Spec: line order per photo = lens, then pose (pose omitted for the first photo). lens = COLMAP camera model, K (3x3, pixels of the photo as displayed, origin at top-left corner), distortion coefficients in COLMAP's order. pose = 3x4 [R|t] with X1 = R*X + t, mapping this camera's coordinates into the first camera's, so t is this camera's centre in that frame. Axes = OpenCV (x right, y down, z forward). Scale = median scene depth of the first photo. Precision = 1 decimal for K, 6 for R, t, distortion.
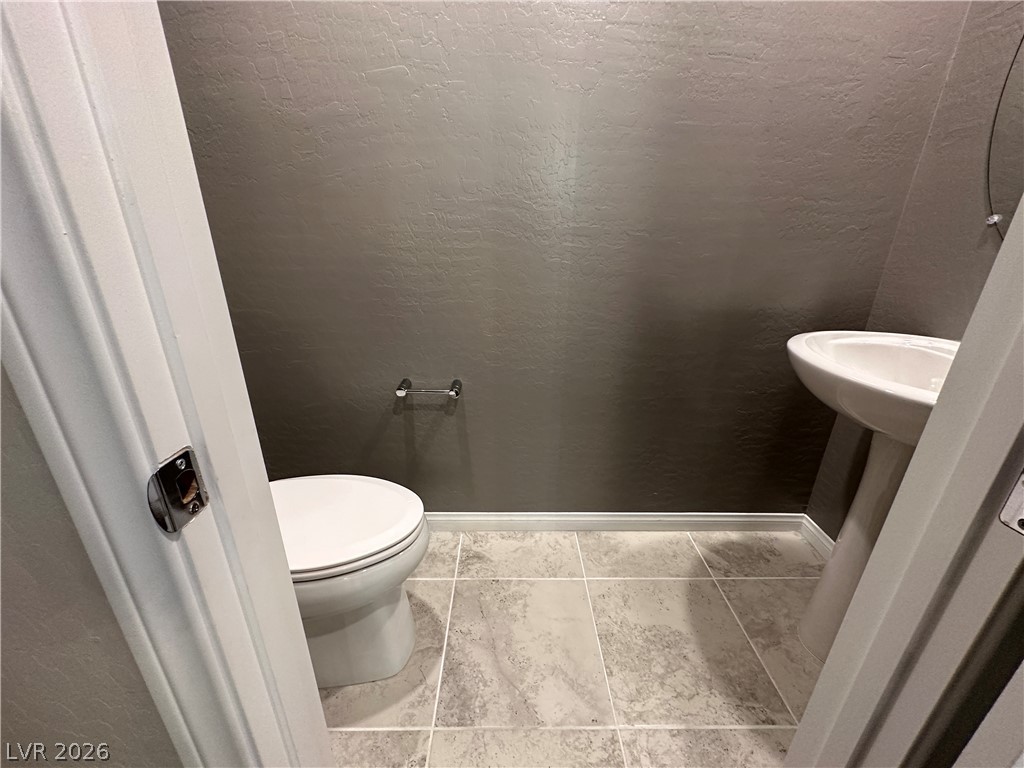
lens RADIAL K [[408.9, 0, 512.7], [0, 408.9, 383.2], [0, 0, 1]] dist [-0.002635, 0.000045]
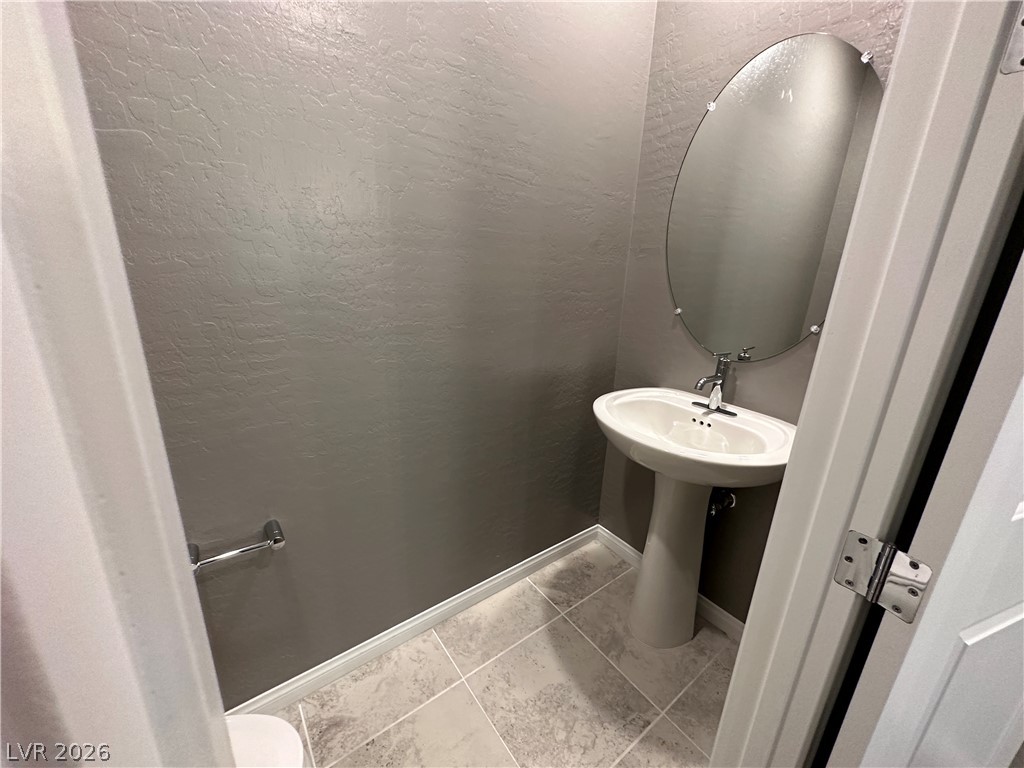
lens RADIAL K [[408.9, 0, 512.2], [0, 408.9, 382.8], [0, 0, 1]] dist [-0.002635, 0.000045]
pose [[0.804732, -0.153472, 0.573457, -0.178942], [0.184953, 0.982741, 0.003463, -0.189816], [-0.564092, 0.103276, 0.819228, 0.088445]]
